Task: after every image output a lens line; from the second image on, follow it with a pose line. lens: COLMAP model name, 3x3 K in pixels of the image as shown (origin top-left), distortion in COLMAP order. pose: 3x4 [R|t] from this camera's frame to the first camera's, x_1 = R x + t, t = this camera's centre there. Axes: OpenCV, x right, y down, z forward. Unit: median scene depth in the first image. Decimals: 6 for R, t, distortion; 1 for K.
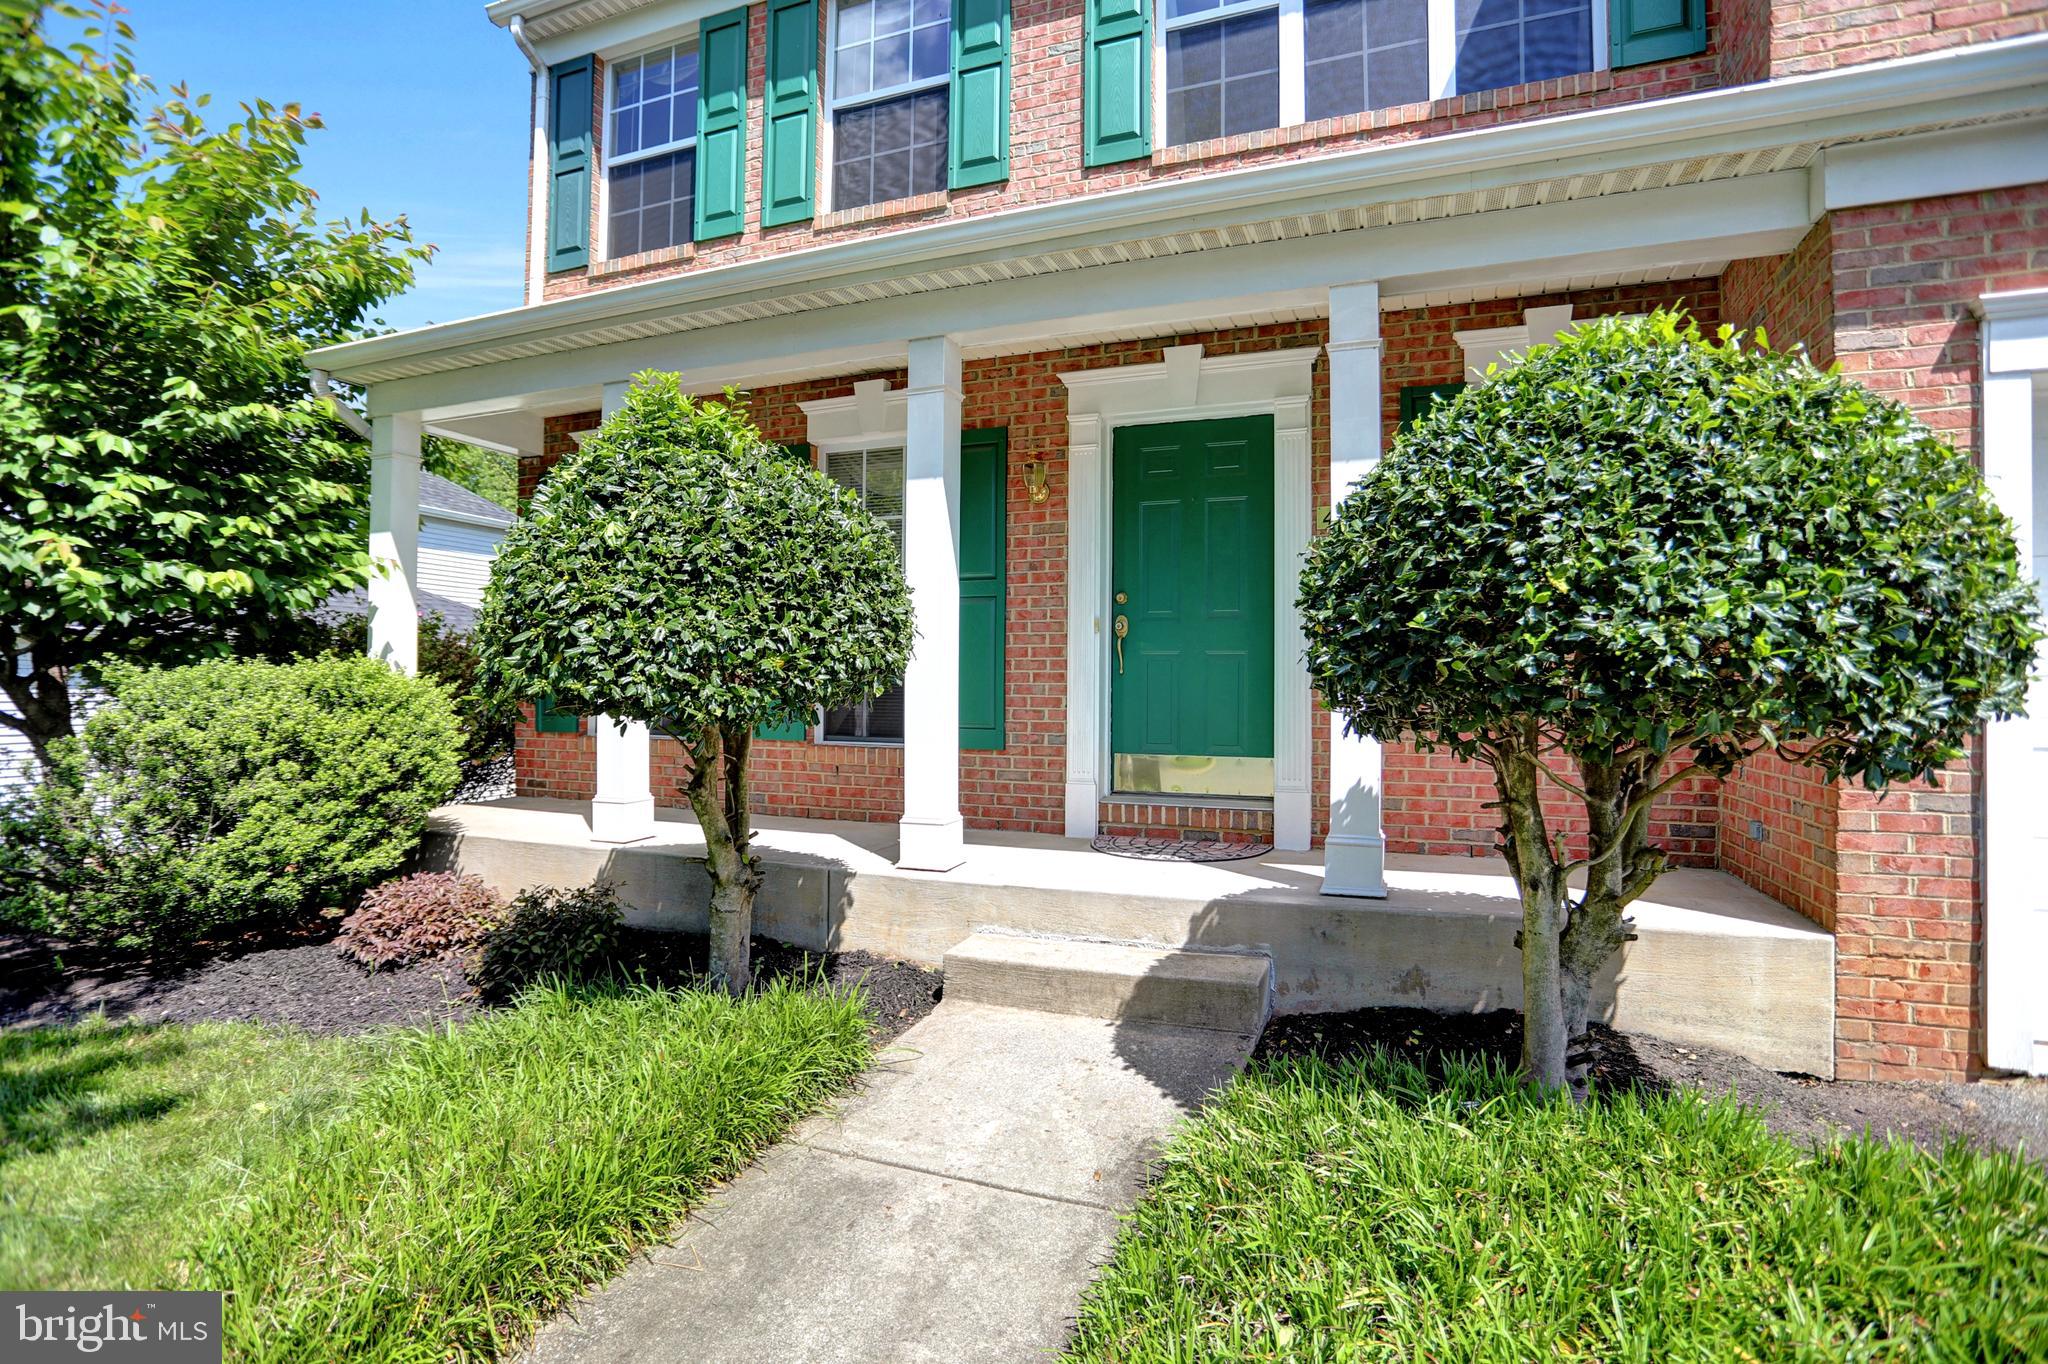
lens RADIAL K [[981.8, 0, 1034.3], [0, 981.8, 682.1], [0, 0, 1]] dist [-0.079971, 0.037268]
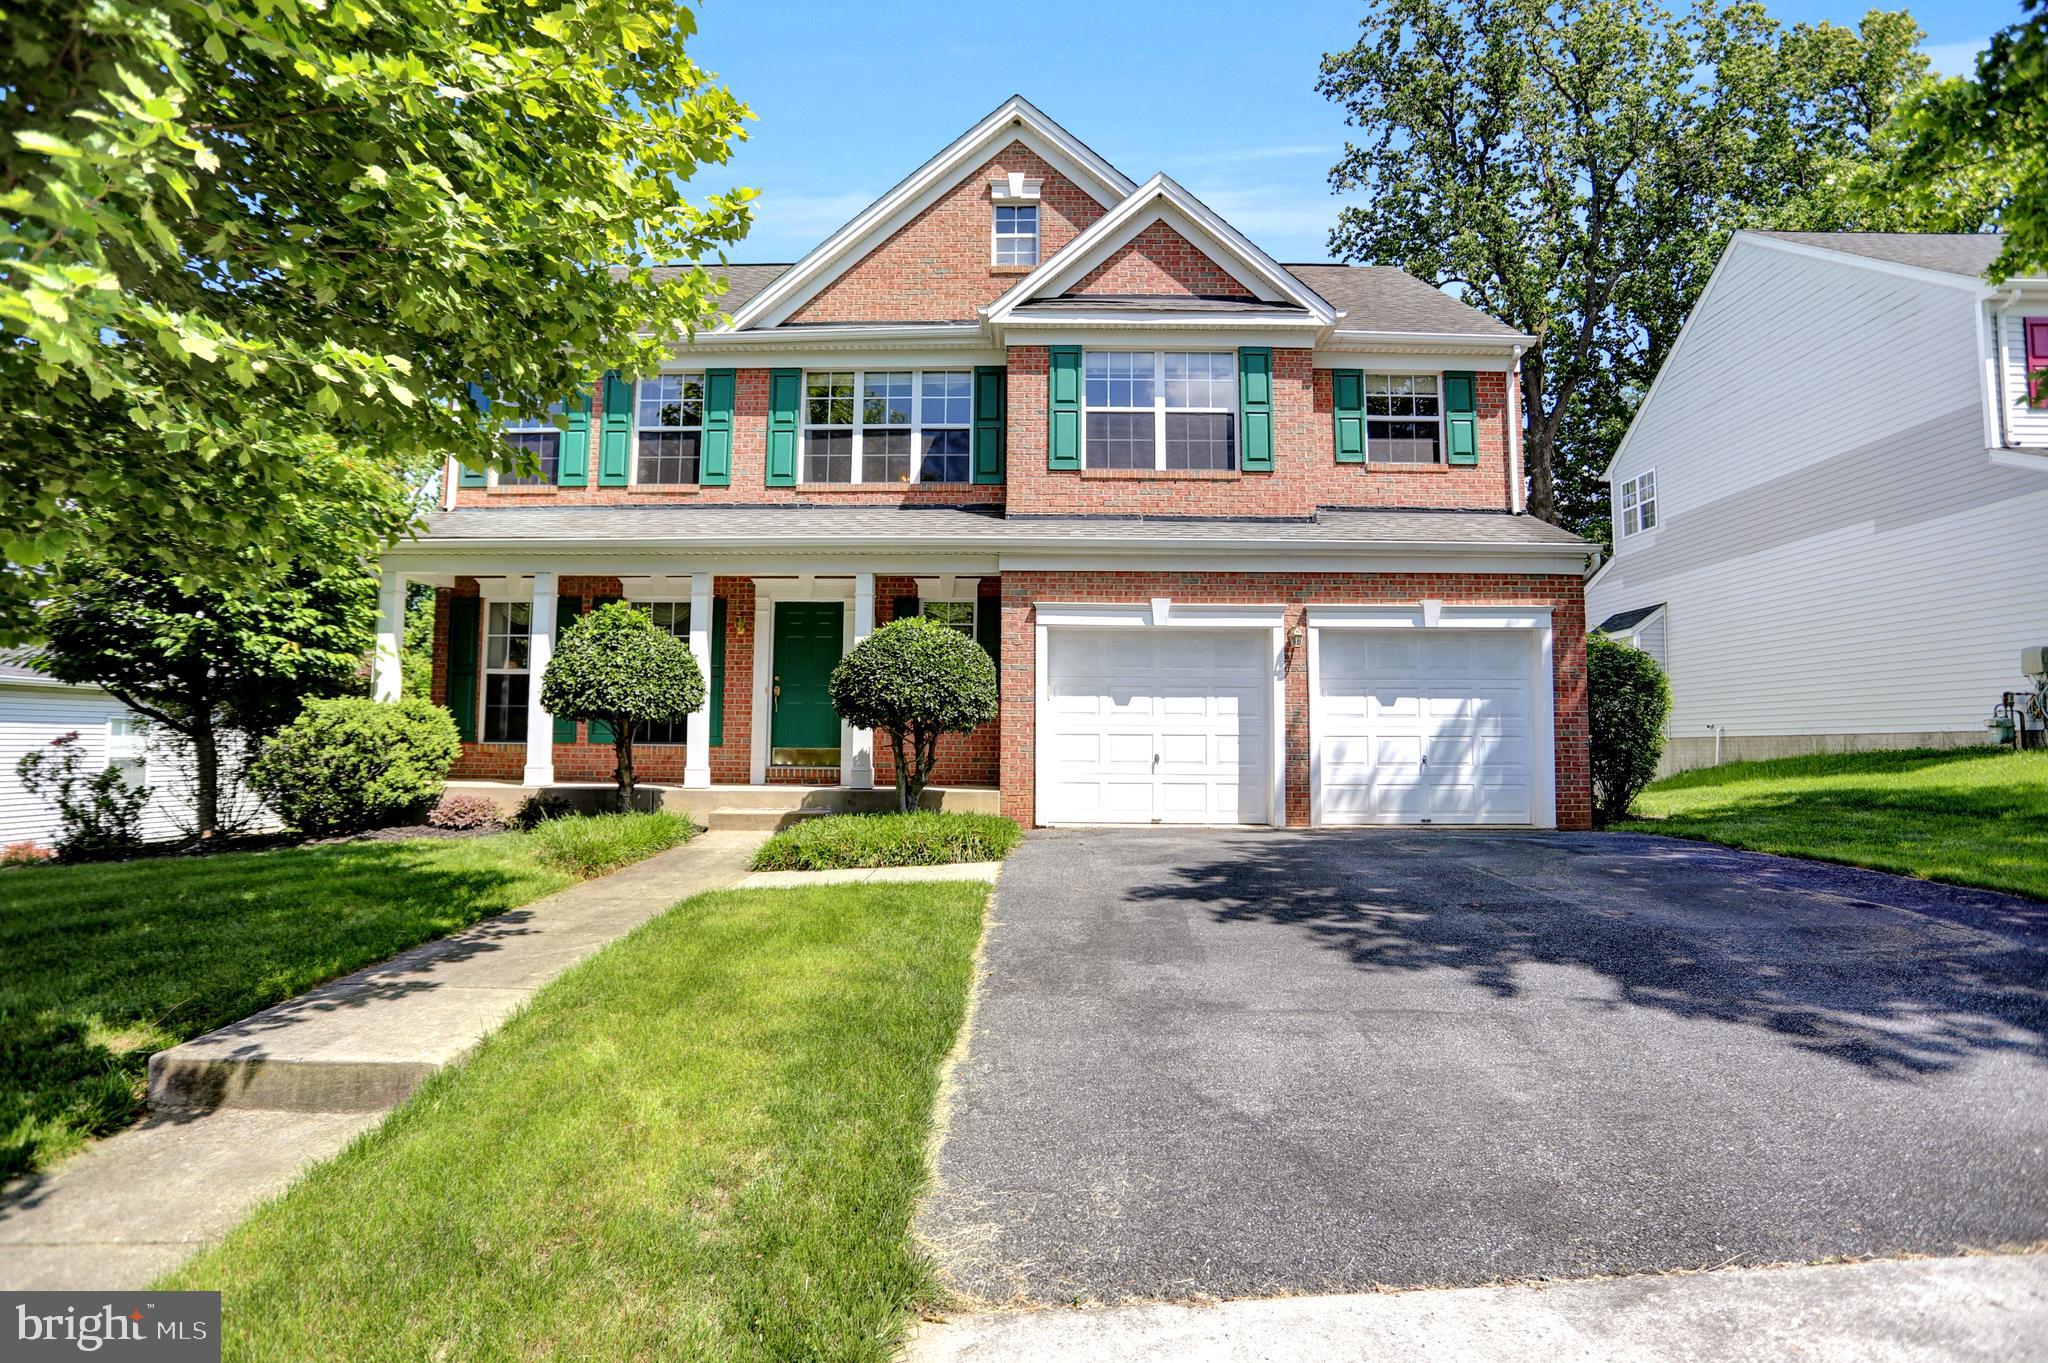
lens RADIAL K [[981.8, 0, 1034.3], [0, 981.8, 681.6], [0, 0, 1]] dist [-0.079971, 0.037268]
pose [[0.938234, 0.024232, 0.345152, -0.157768], [-0.003327, 0.998130, -0.061032, 0.067306], [-0.345986, 0.056114, 0.936560, -1.560308]]
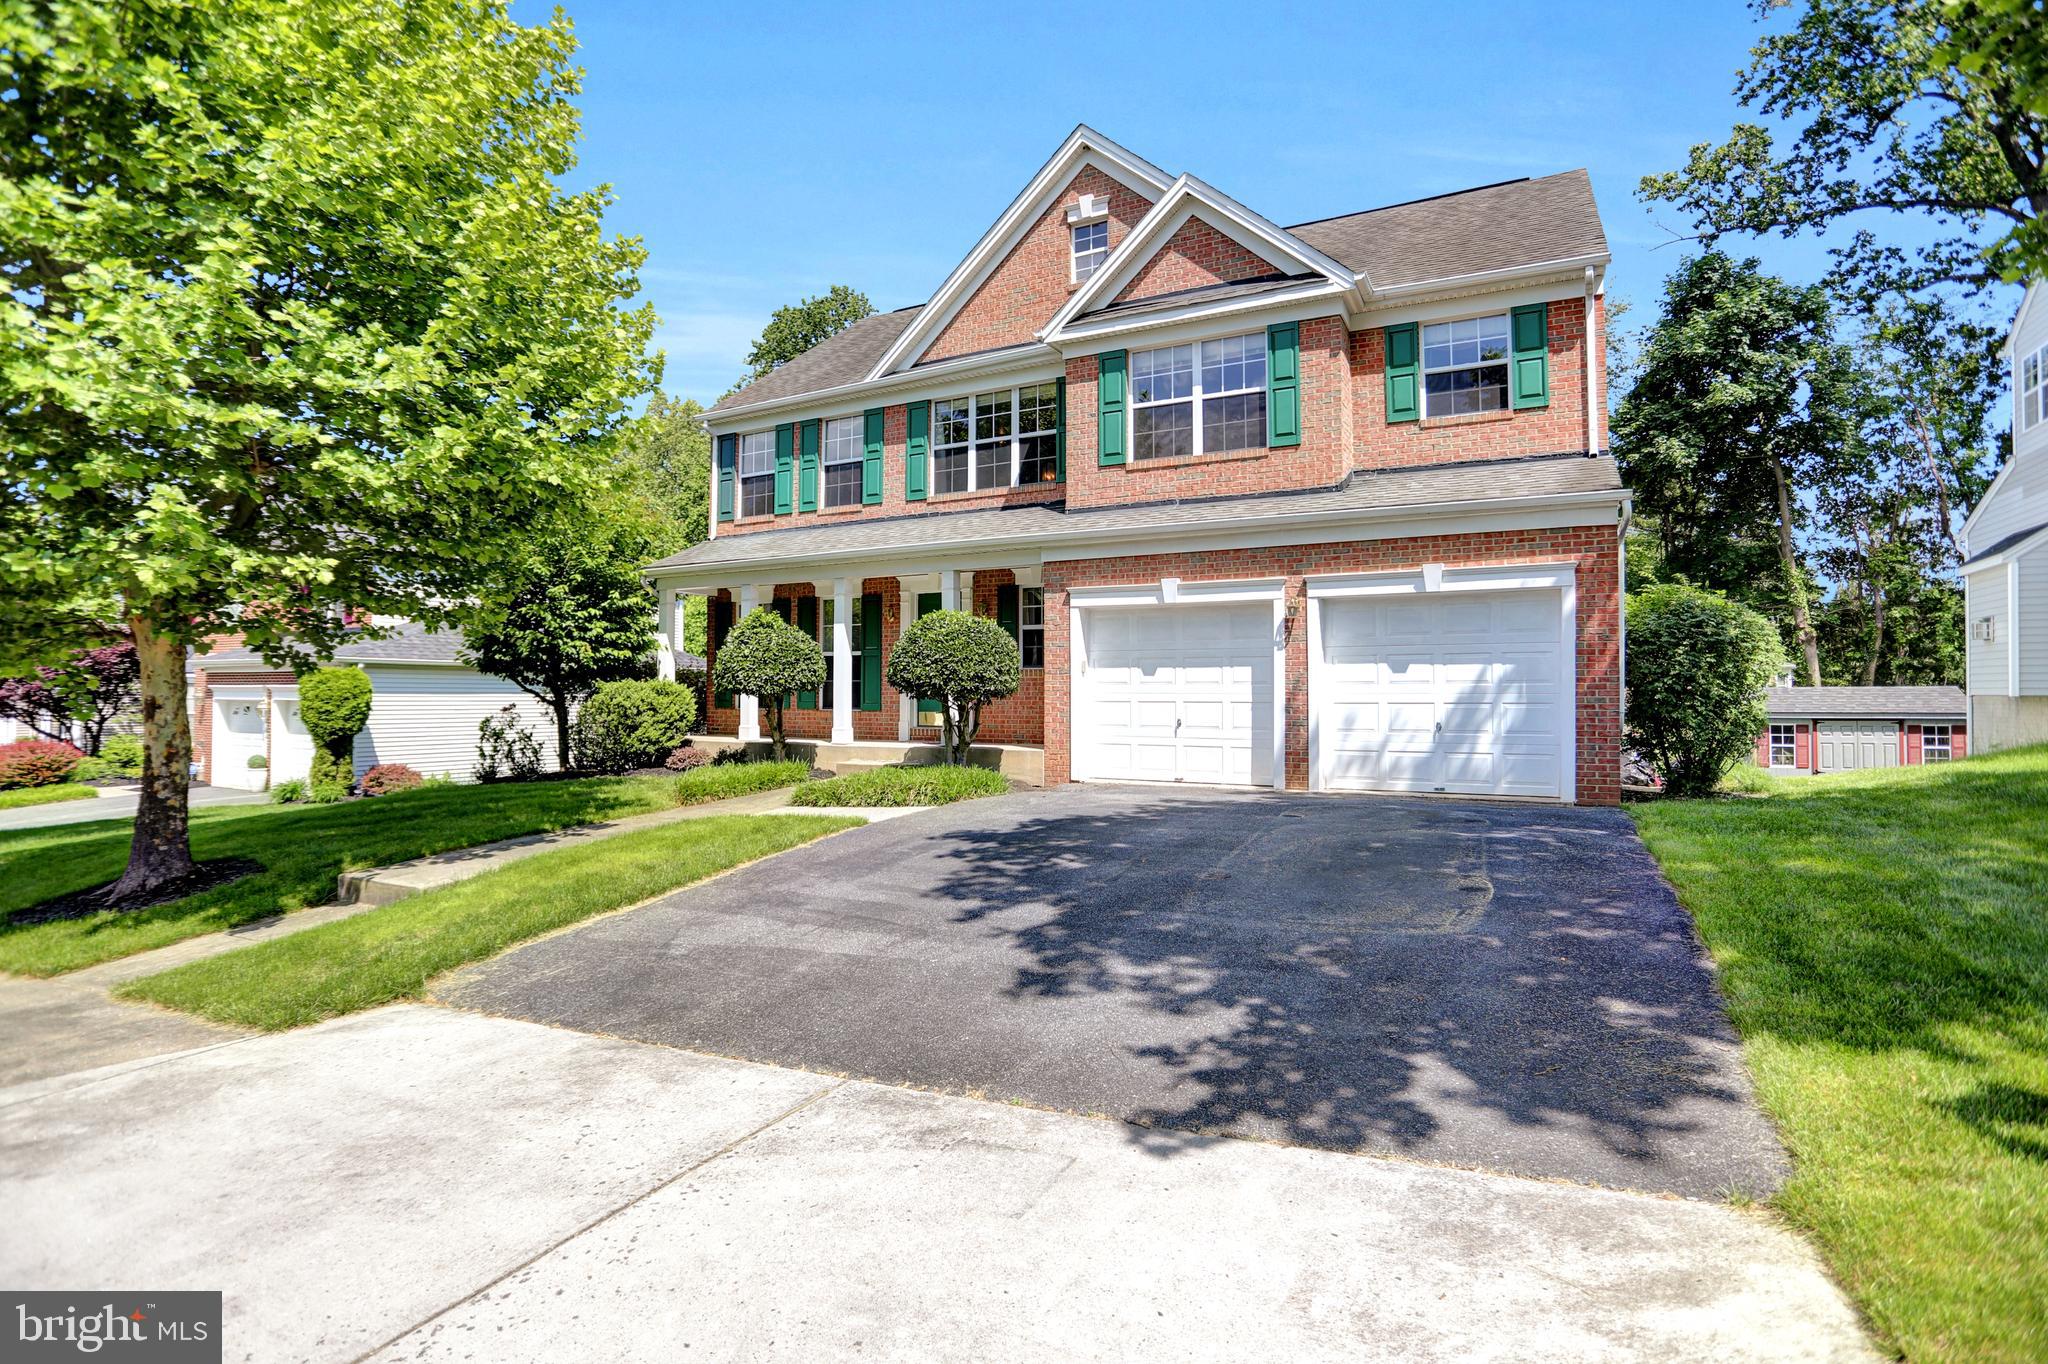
lens RADIAL K [[981.8, 0, 1034.3], [0, 981.8, 682.1], [0, 0, 1]] dist [-0.079971, 0.037268]
pose [[0.993106, -0.004767, -0.117119, 0.883937], [0.003580, 0.999940, -0.010345, 0.022090], [0.117162, 0.009854, 0.993064, -2.077493]]
